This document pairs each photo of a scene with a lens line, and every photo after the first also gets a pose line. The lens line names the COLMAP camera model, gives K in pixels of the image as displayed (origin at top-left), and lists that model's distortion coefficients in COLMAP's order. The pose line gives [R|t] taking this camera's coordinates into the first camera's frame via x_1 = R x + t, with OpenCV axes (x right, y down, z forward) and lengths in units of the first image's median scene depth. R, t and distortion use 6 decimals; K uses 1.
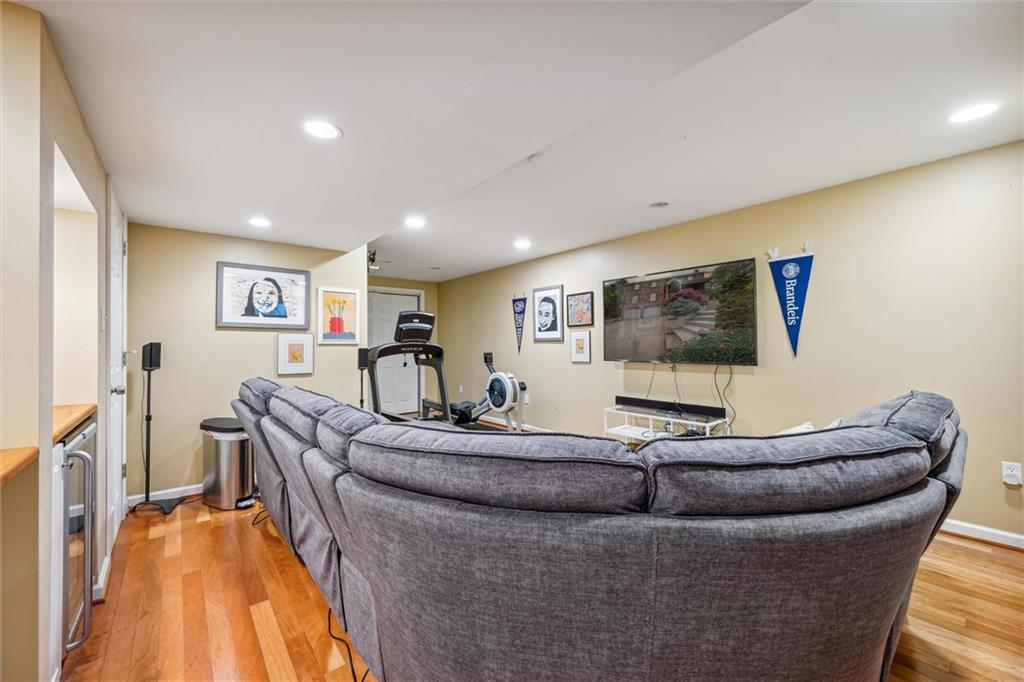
lens RADIAL K [[417.7, 0, 509.6], [0, 417.7, 339.4], [0, 0, 1]] dist [-0.000675, 0.000024]
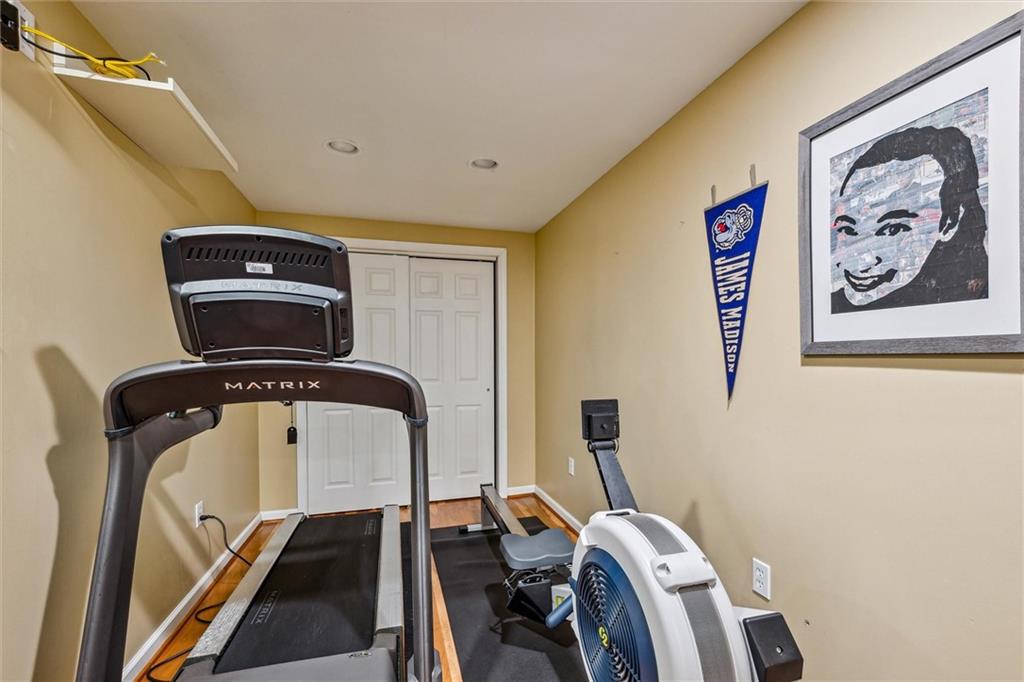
lens RADIAL K [[417.7, 0, 513.4], [0, 417.7, 354.9], [0, 0, 1]] dist [-0.000675, 0.000024]
pose [[0.912128, 0.003978, -0.409886, 0.005012], [-0.000250, 0.999958, 0.009147, 0.002146], [0.409905, -0.008240, 0.912091, 0.727931]]
